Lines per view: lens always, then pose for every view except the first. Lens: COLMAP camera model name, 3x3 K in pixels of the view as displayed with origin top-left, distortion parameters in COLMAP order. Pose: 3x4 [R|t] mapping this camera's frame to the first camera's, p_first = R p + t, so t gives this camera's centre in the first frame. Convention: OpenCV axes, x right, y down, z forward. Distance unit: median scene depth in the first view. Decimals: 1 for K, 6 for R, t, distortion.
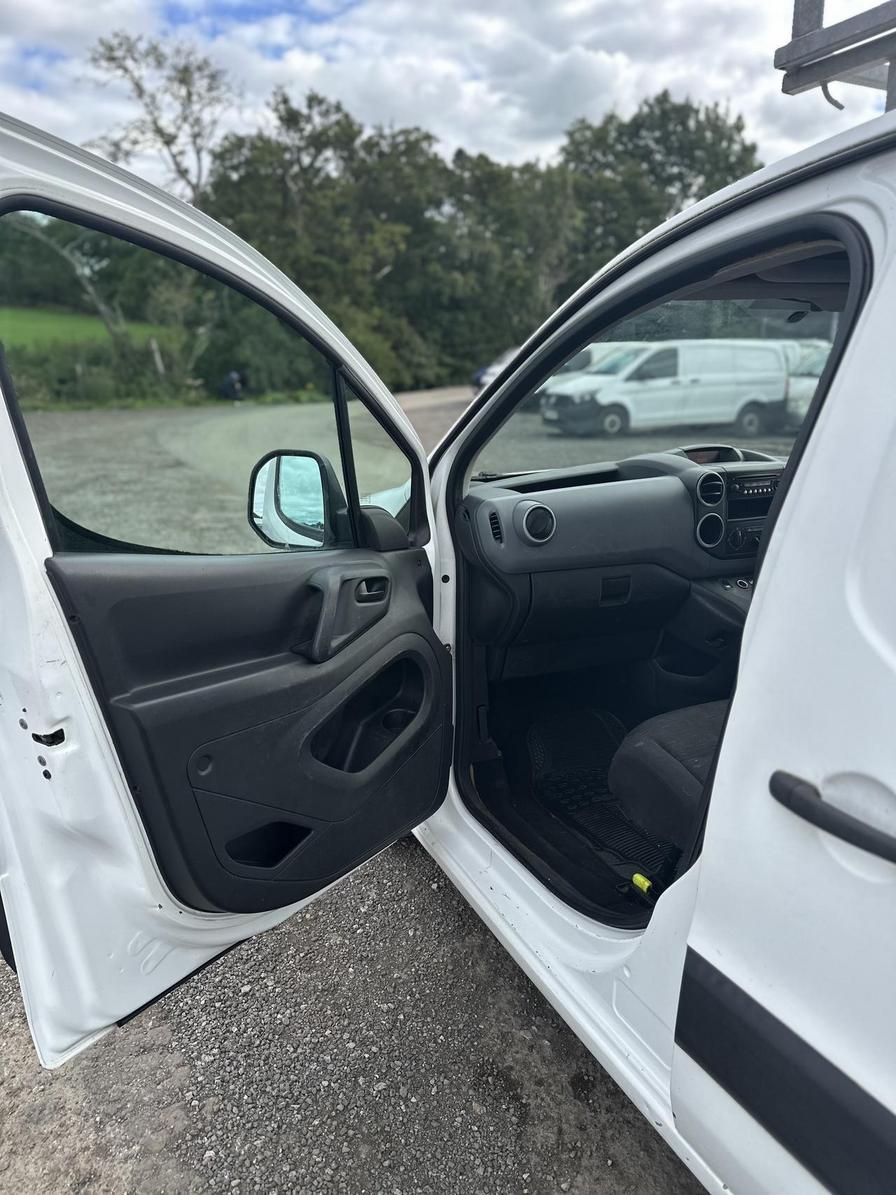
lens RADIAL K [[848.5, 0, 412.9], [0, 848.5, 600.8], [0, 0, 1]] dist [0.005979, 0.001849]
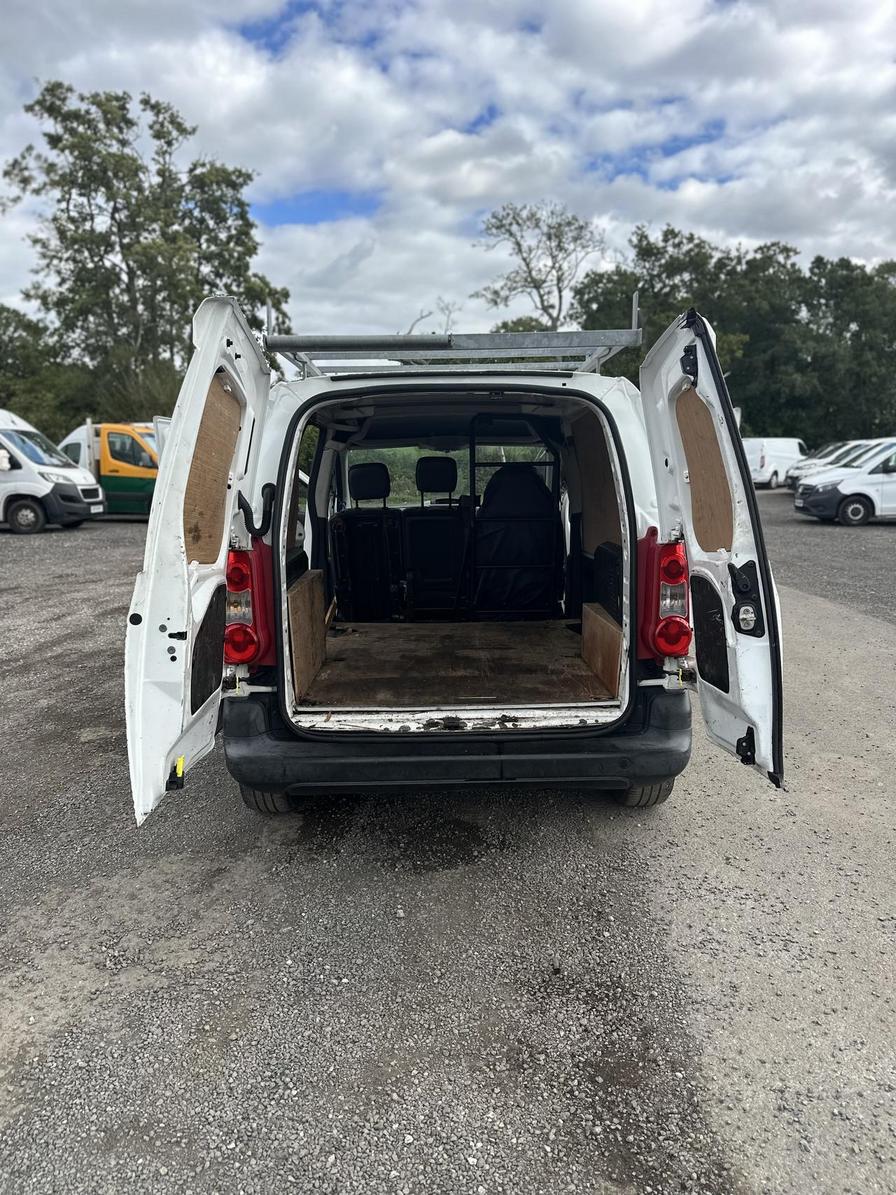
lens RADIAL K [[842.7, 0, 449.3], [0, 842.7, 604.1], [0, 0, 1]] dist [-0.007236, -0.002908]
pose [[0.914076, 0.046347, -0.402886, 0.094836], [-0.088409, 0.992328, -0.086428, 0.023600], [0.395789, 0.114620, 0.911160, -0.084095]]
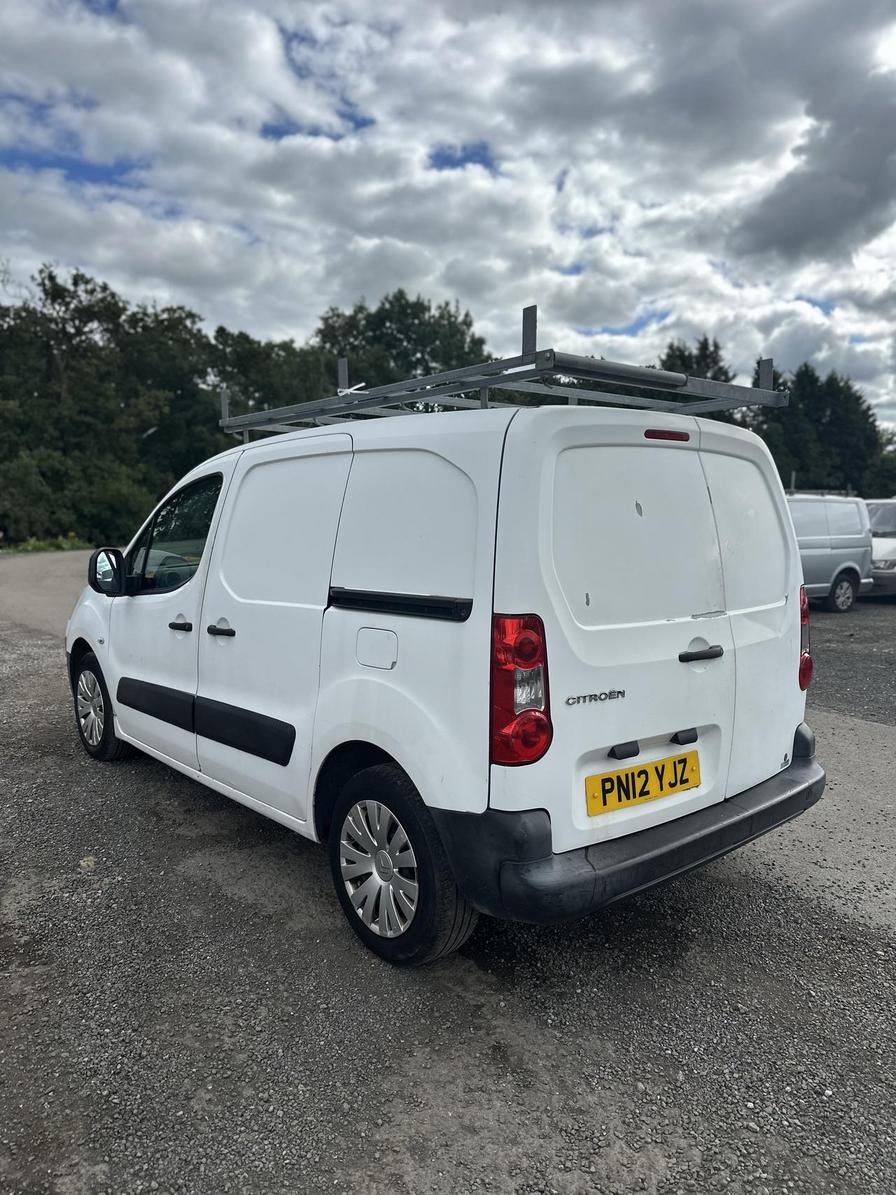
lens RADIAL K [[851.0, 0, 444.0], [0, 851.0, 595.3], [0, 0, 1]] dist [0.002967, -0.041571]
pose [[0.959306, -0.023194, 0.281415, 0.016225], [0.072792, 0.983250, -0.167097, 0.021895], [-0.272825, 0.180782, 0.944926, -0.077324]]
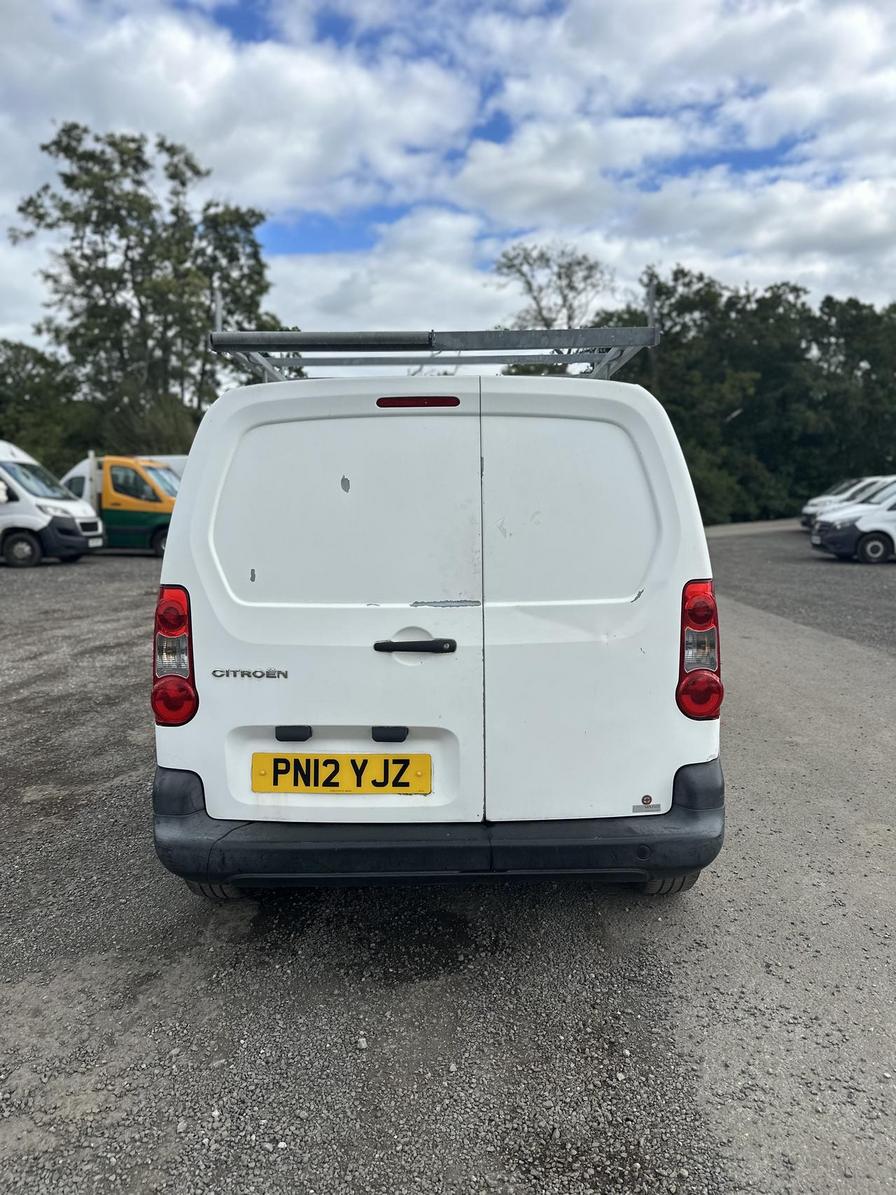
lens RADIAL K [[844.2, 0, 454.6], [0, 844.2, 591.9], [0, 0, 1]] dist [0.003292, -0.007216]
pose [[0.911058, 0.027949, -0.411331, 0.091582], [-0.094463, 0.985309, -0.142276, 0.021034], [0.401311, 0.168477, 0.900314, -0.070511]]
